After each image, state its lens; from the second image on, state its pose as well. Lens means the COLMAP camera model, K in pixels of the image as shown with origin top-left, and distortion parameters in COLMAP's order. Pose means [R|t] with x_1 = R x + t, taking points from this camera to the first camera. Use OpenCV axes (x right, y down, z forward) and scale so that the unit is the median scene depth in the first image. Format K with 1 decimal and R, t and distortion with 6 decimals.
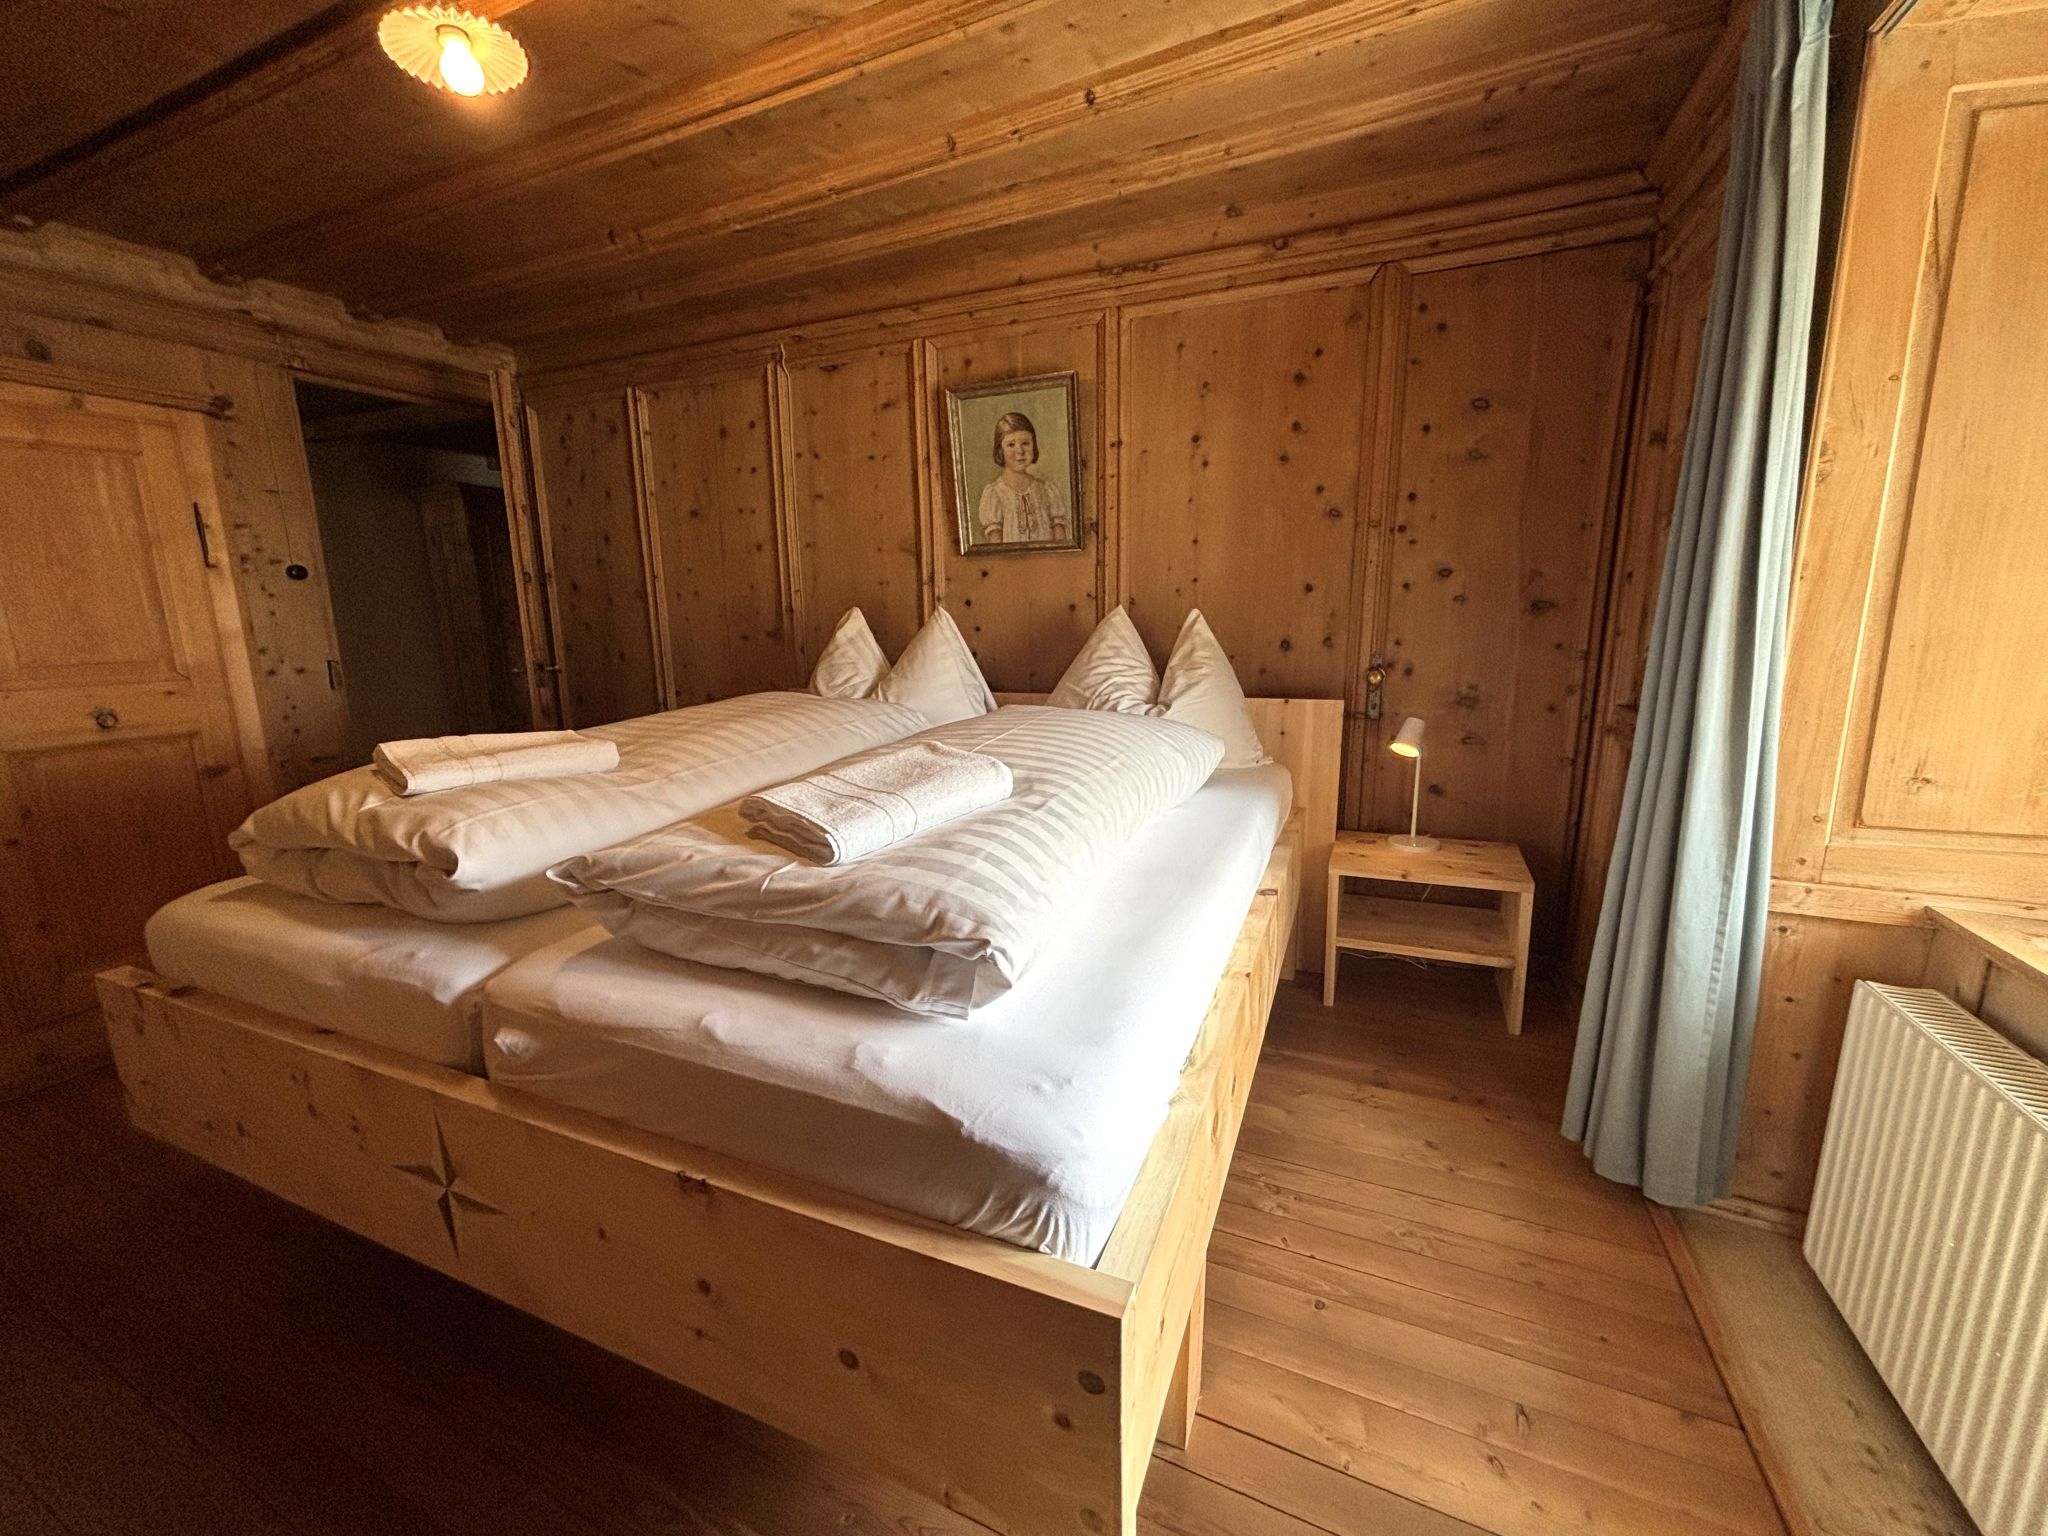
lens RADIAL K [[835.0, 0, 1024.0], [0, 835.0, 768.0], [0, 0, 1]] dist [-0.004398, -0.000009]
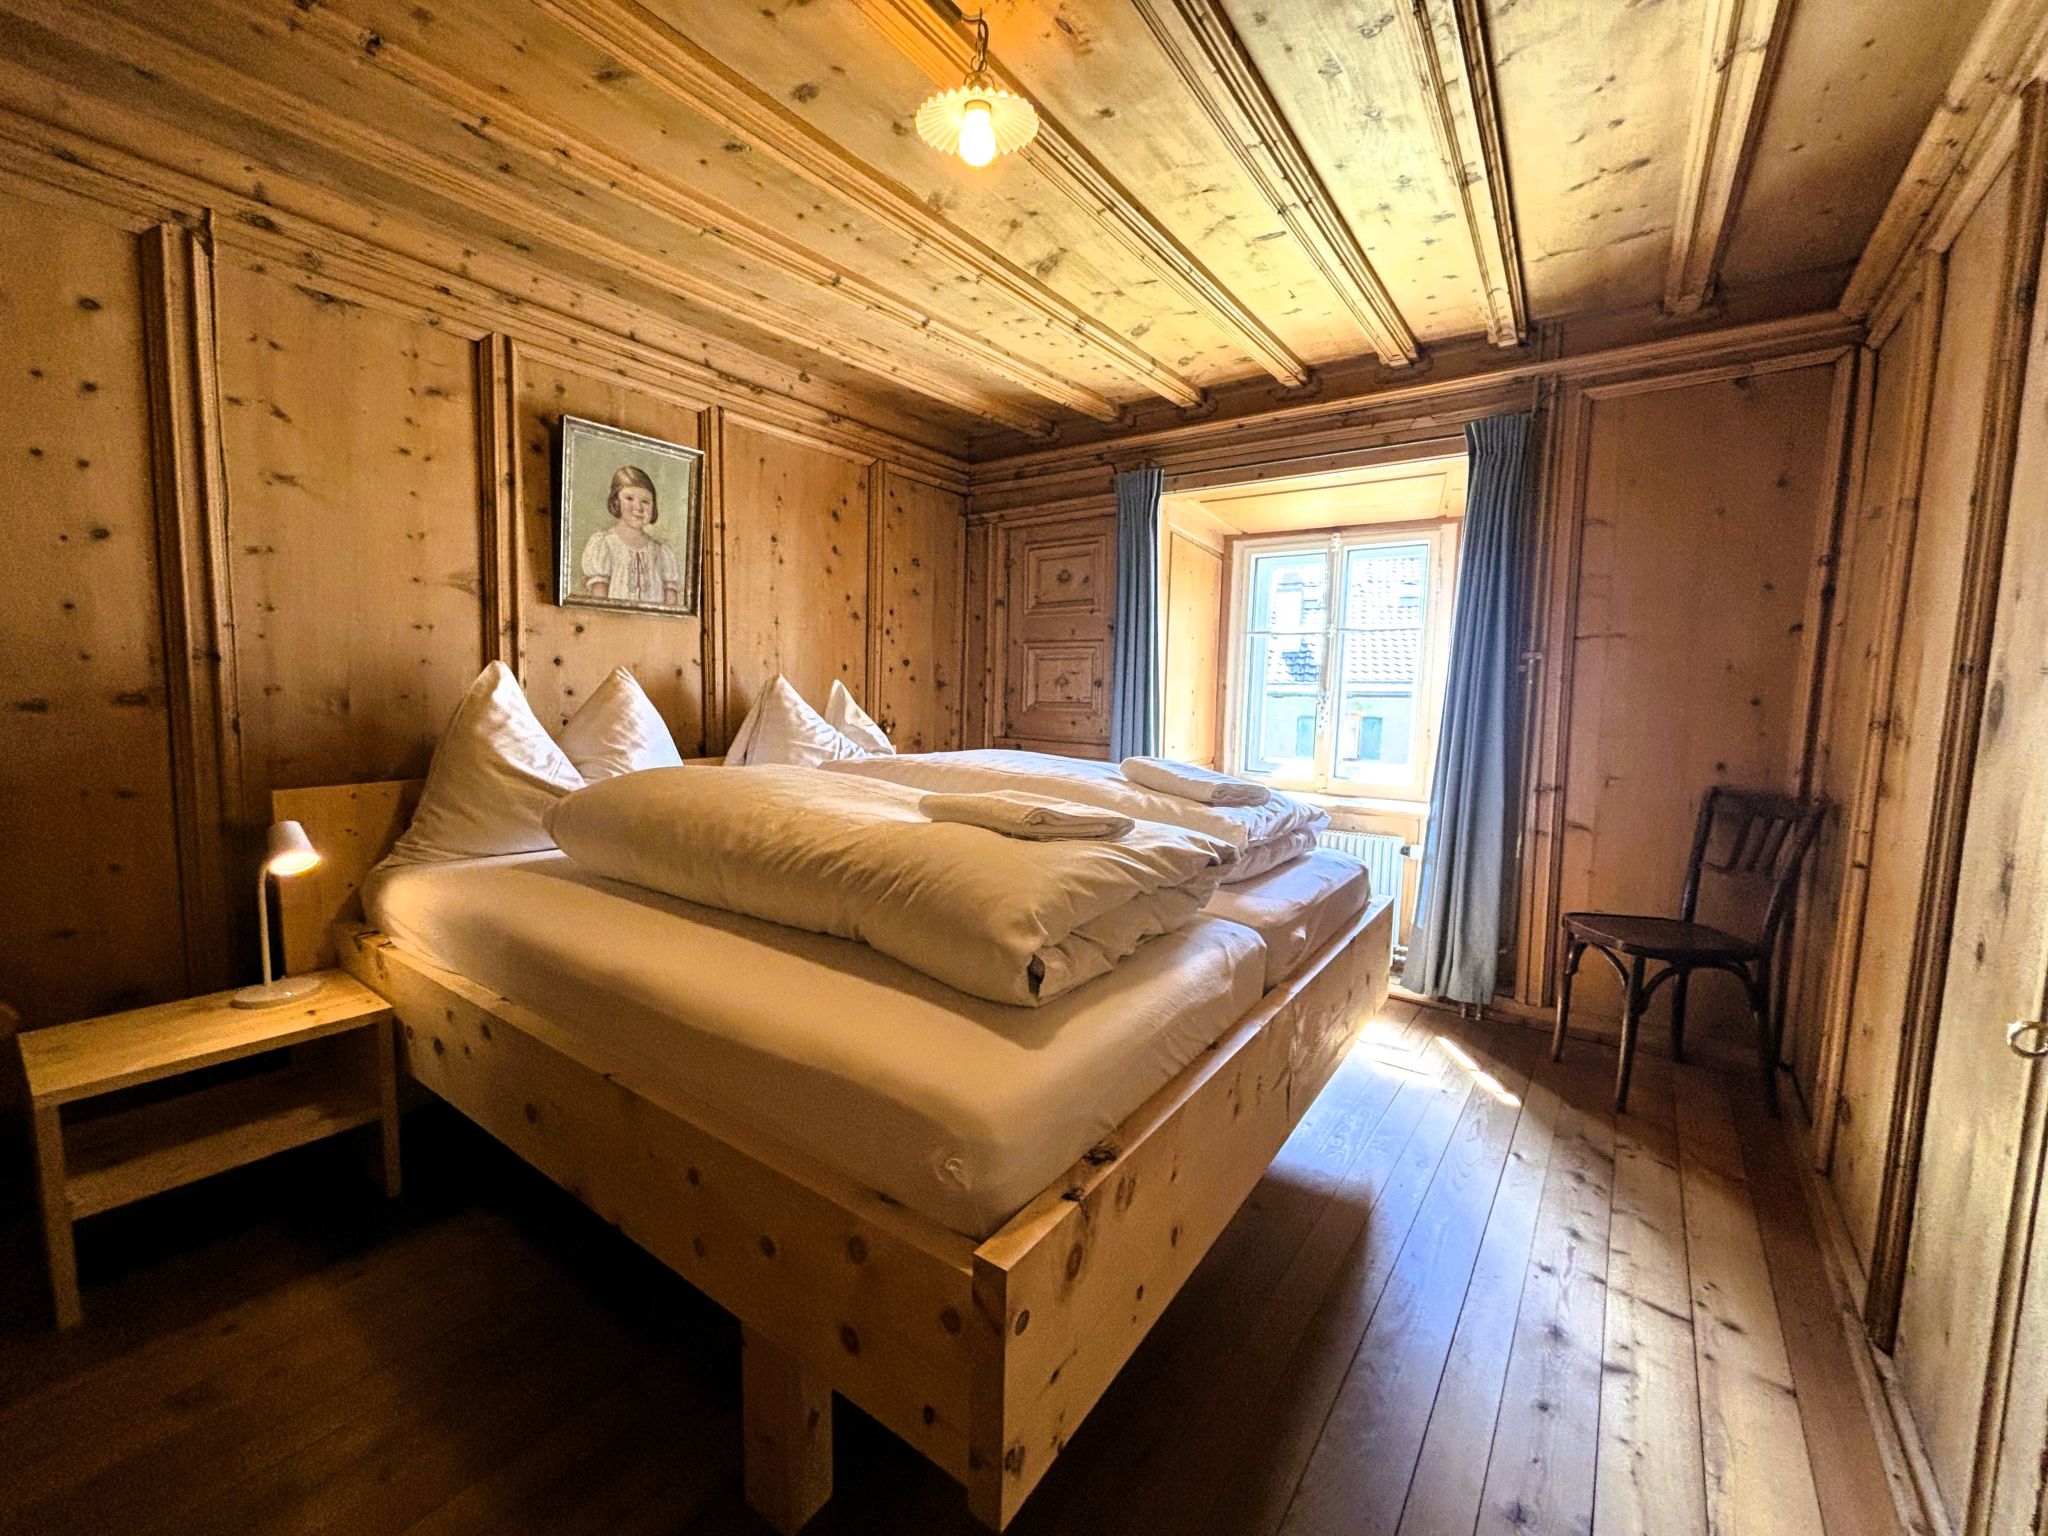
lens RADIAL K [[813.5, 0, 1024.0], [0, 813.5, 768.0], [0, 0, 1]] dist [-0.016109, -0.000106]
pose [[0.214642, -0.071053, 0.974105, -0.832793], [0.157422, 0.986827, 0.037293, -0.052945], [-0.963923, 0.145341, 0.222999, 0.417353]]
